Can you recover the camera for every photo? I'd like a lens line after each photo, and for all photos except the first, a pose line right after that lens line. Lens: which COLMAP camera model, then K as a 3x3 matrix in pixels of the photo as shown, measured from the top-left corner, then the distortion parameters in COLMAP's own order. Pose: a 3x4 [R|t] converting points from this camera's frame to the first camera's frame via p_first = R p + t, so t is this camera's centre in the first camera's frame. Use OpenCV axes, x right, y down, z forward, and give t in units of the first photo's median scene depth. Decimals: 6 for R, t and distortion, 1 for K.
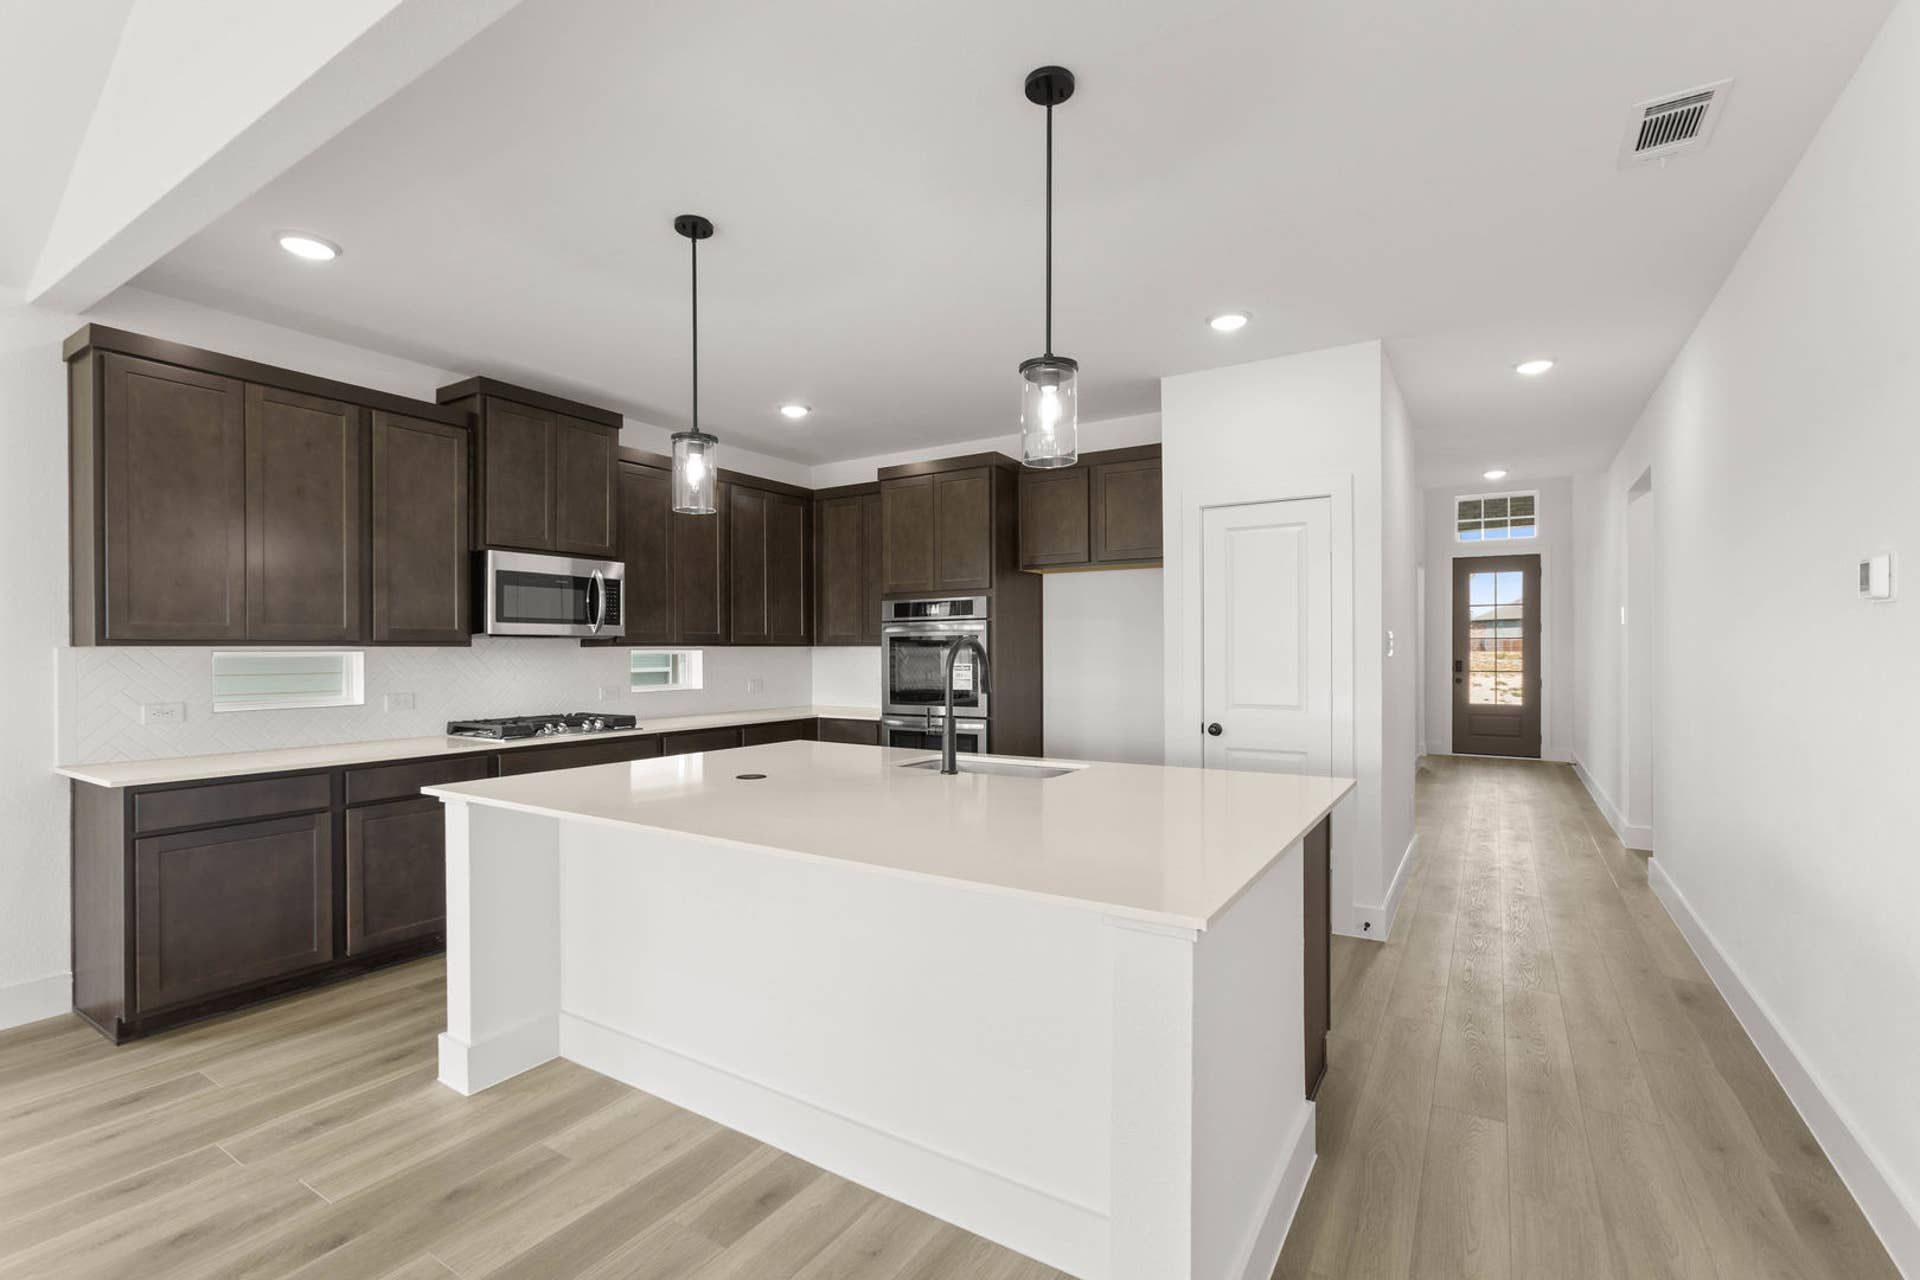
lens RADIAL K [[849.9, 0, 963.0], [0, 849.9, 650.0], [0, 0, 1]] dist [-0.001521, 0.000211]
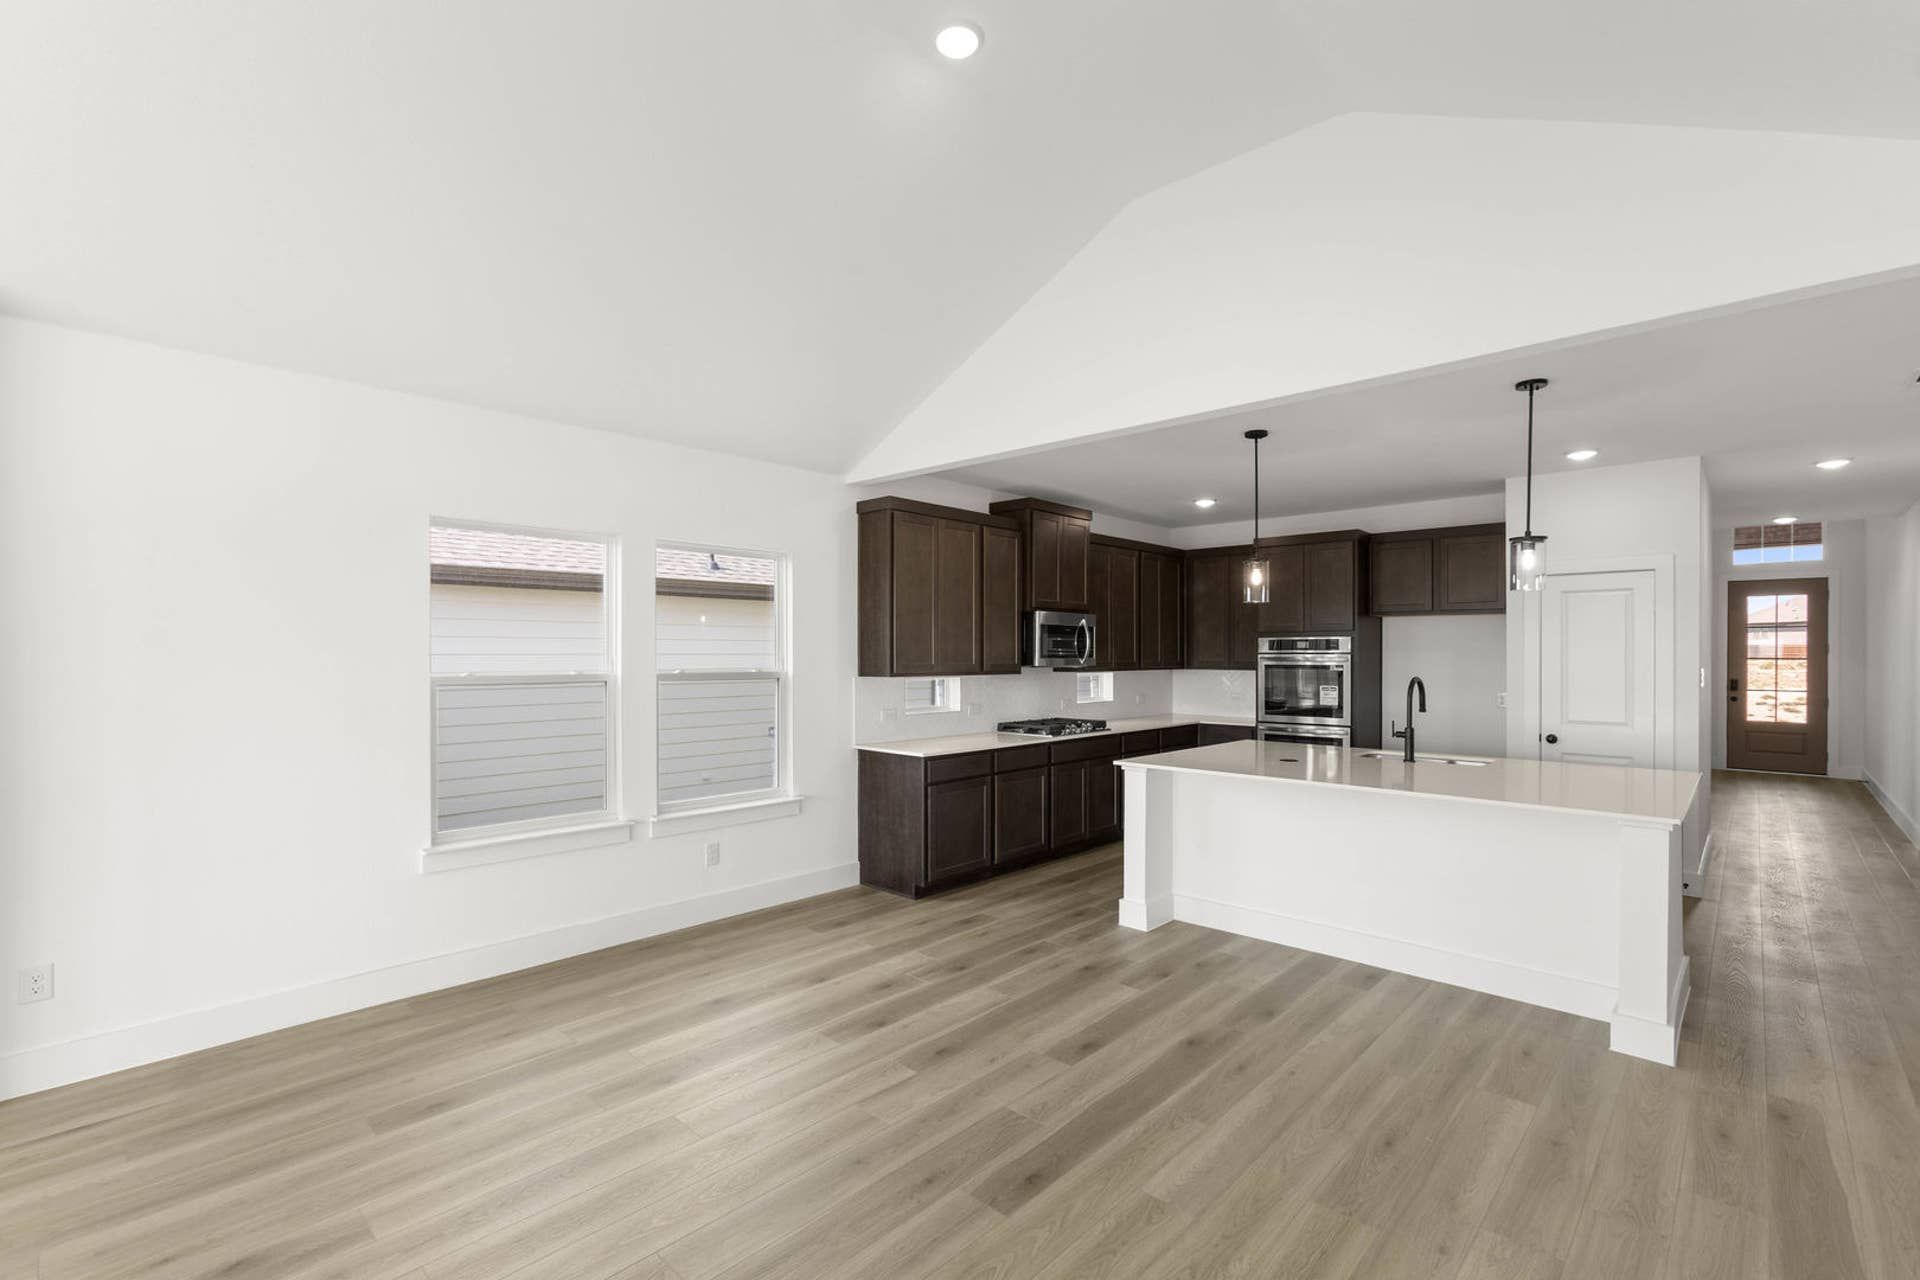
lens RADIAL K [[854.0, 0, 970.7], [0, 854.0, 654.8], [0, 0, 1]] dist [0.002917, 0.000552]
pose [[0.983345, 0.004051, -0.181703, -0.382624], [-0.003808, 0.999991, 0.001685, -0.040610], [0.181709, -0.000965, 0.983352, -0.526460]]
